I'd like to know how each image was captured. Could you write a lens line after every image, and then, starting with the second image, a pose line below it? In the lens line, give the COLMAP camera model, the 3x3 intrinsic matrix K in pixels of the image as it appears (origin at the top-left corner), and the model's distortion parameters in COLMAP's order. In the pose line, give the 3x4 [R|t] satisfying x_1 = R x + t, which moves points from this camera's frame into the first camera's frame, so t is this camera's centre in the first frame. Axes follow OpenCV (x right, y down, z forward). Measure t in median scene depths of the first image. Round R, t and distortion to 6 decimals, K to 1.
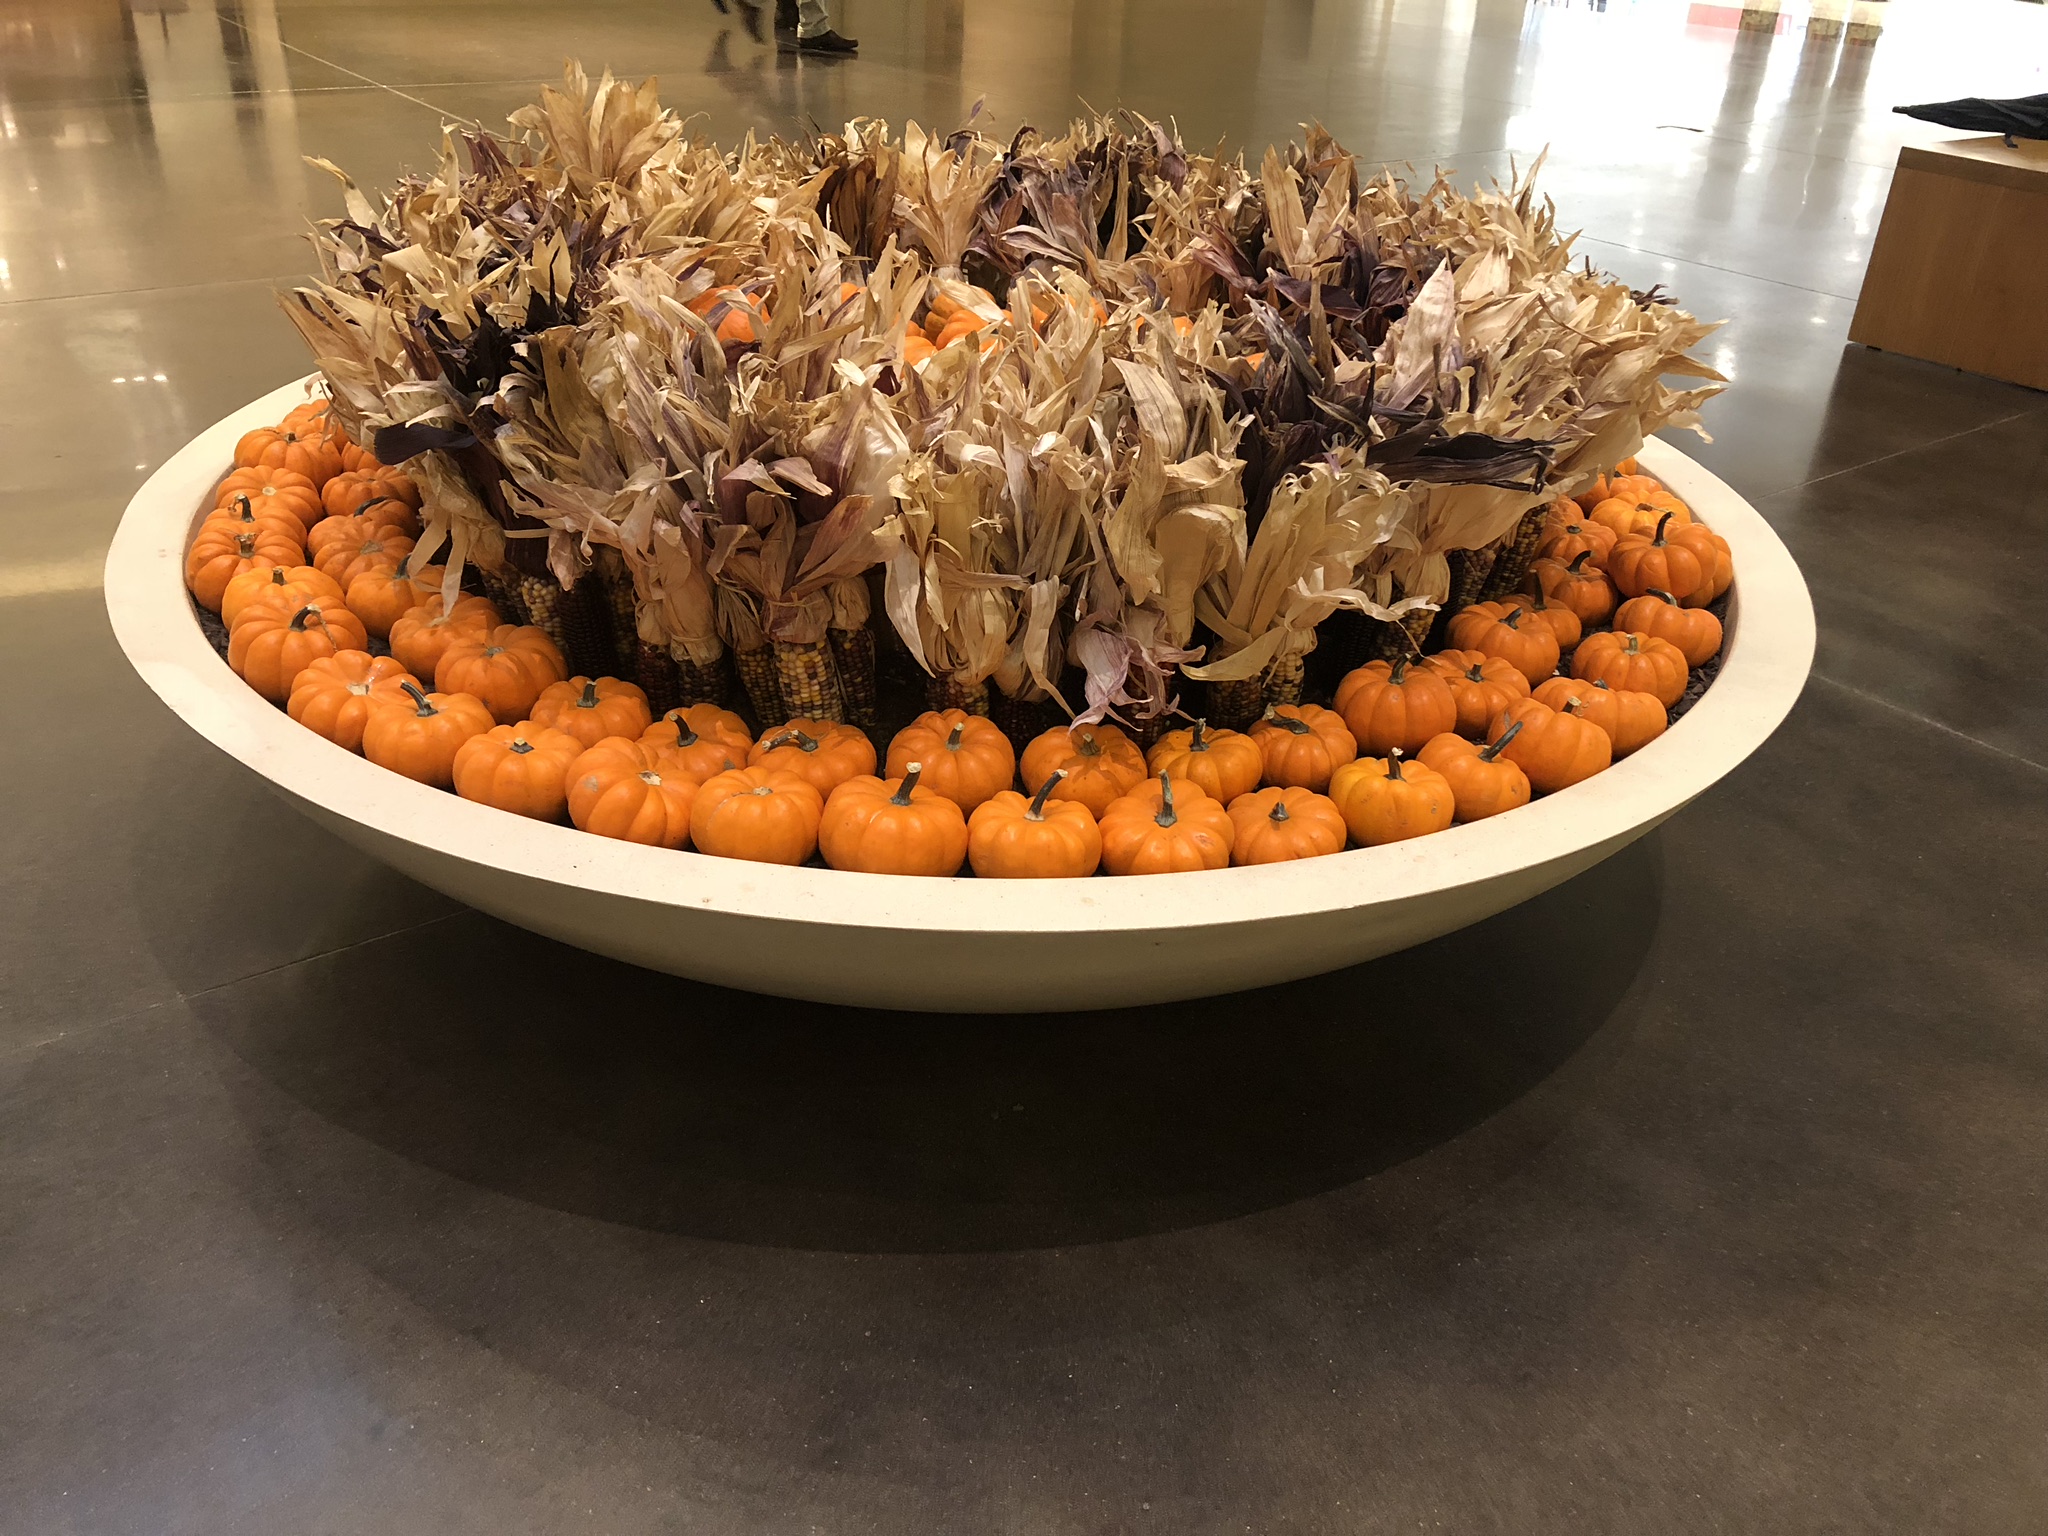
lens RADIAL K [[1651.1, 0, 1015.3], [0, 1651.1, 733.7], [0, 0, 1]] dist [0.094487, -0.197496]
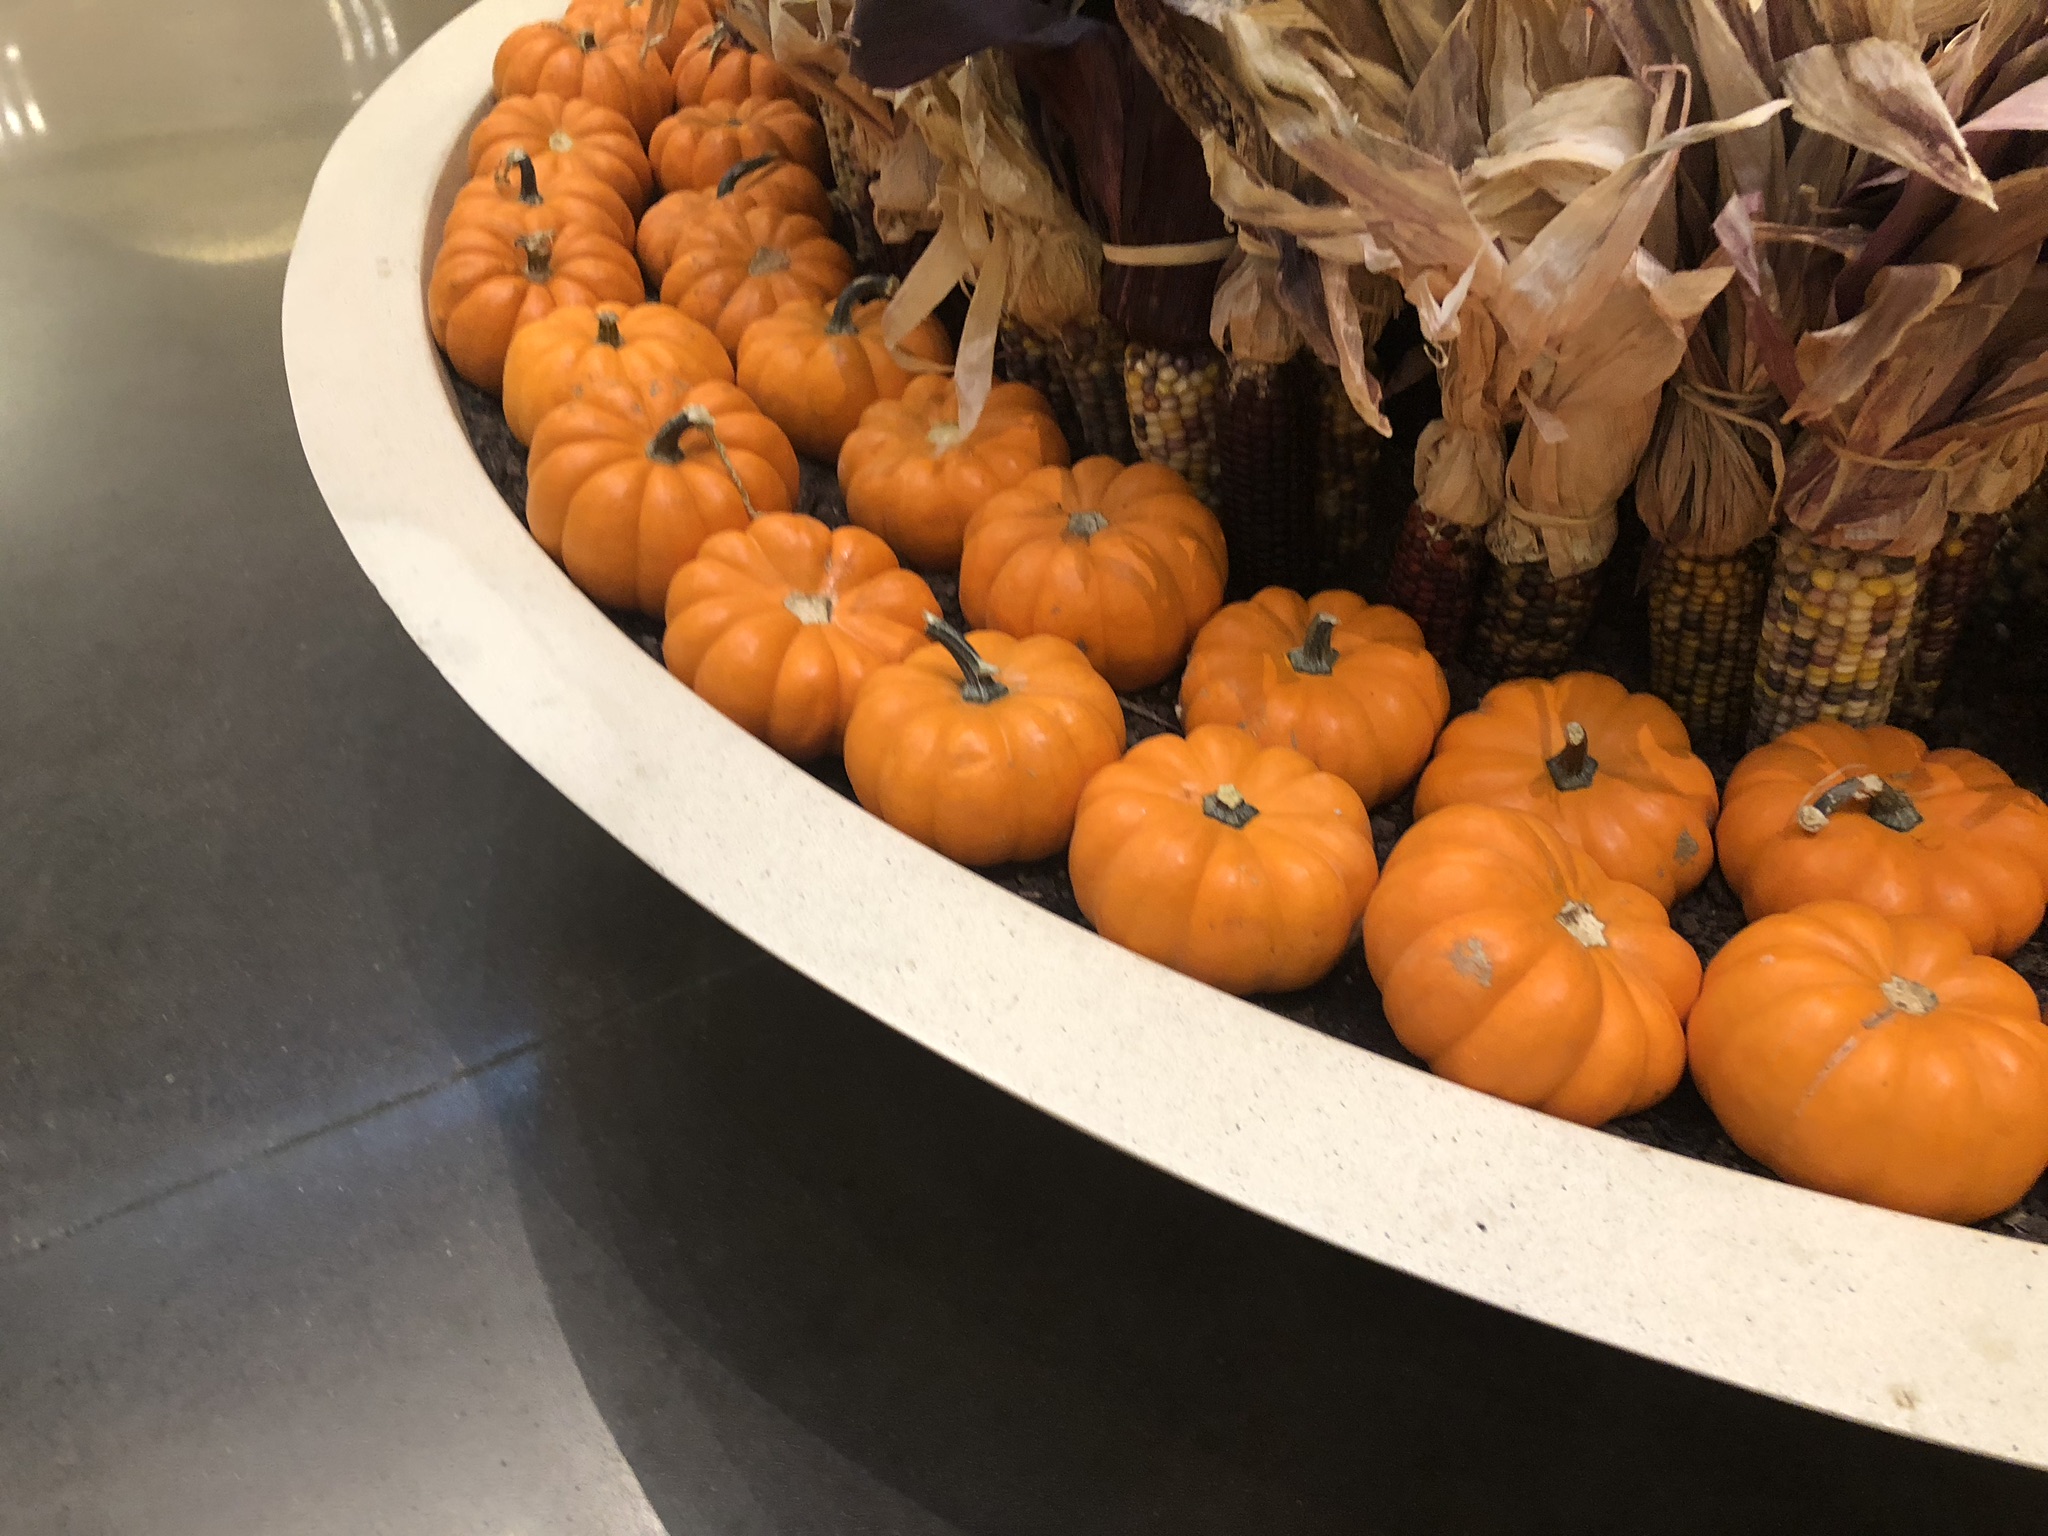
lens RADIAL K [[1647.0, 0, 1066.6], [0, 1647.0, 760.9], [0, 0, 1]] dist [-0.032703, 0.054269]
pose [[0.995538, 0.042899, -0.084049, -0.279675], [-0.023366, 0.975018, 0.220895, -0.086276], [0.091425, -0.217945, 0.971669, 0.550161]]
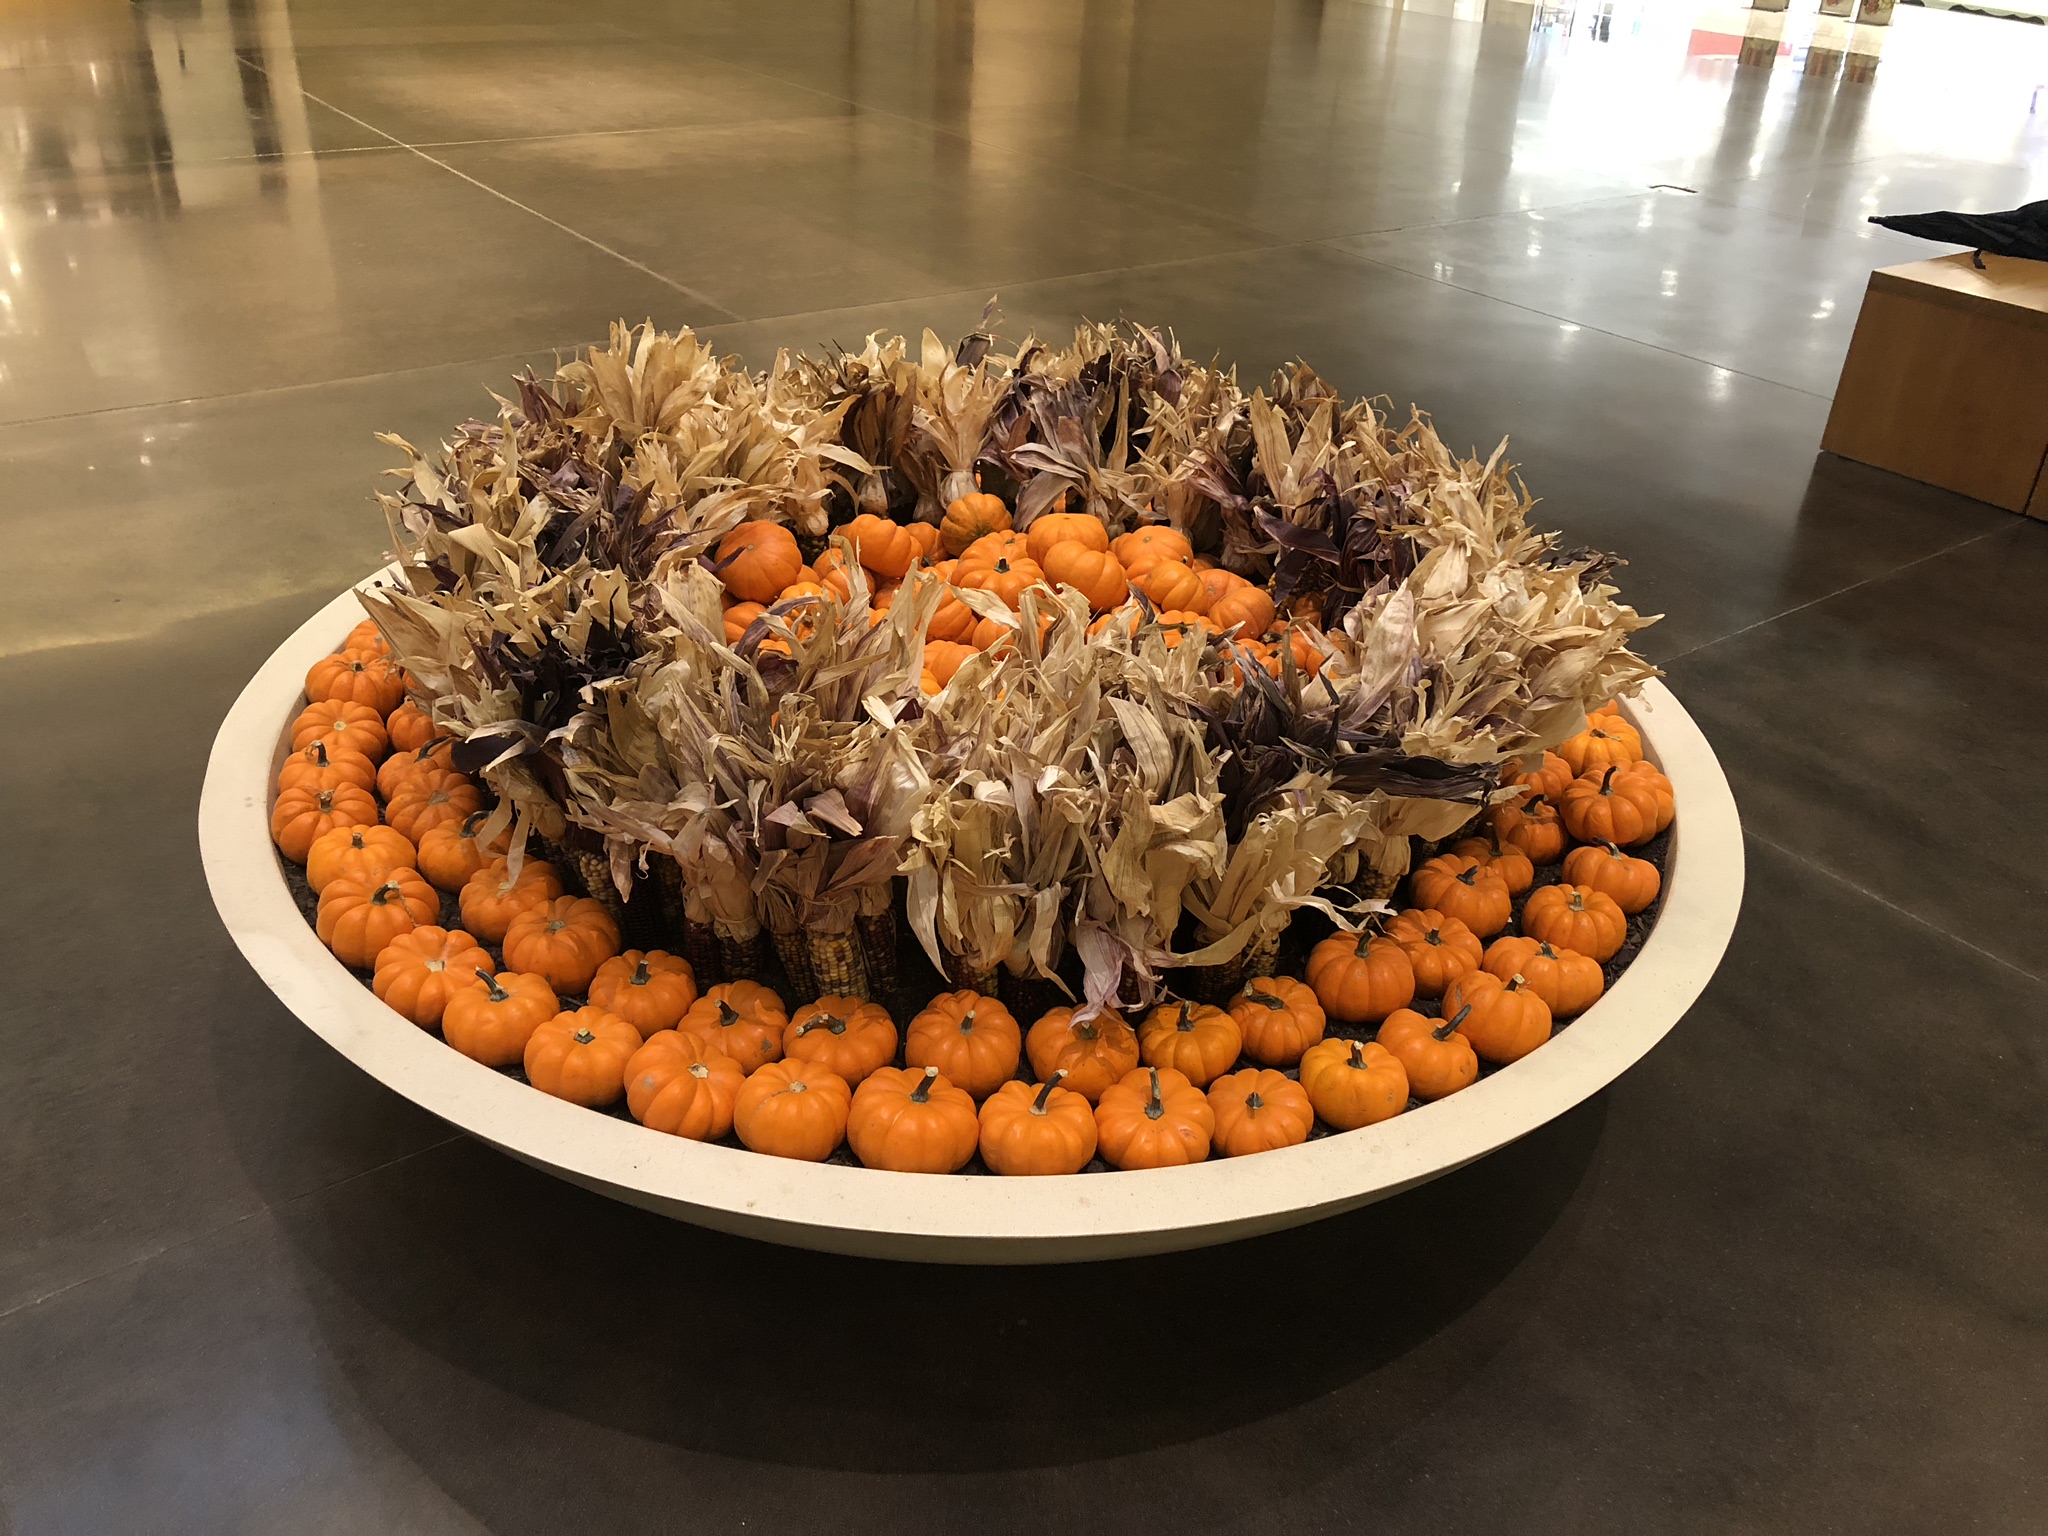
lens RADIAL K [[1664.4, 0, 1031.2], [0, 1664.4, 718.8], [0, 0, 1]] dist [0.105140, -0.257737]
pose [[0.999969, 0.004951, 0.006070, -0.001205], [-0.005036, 0.999888, 0.014074, -0.207386], [-0.006000, -0.014104, 0.999883, -0.127926]]
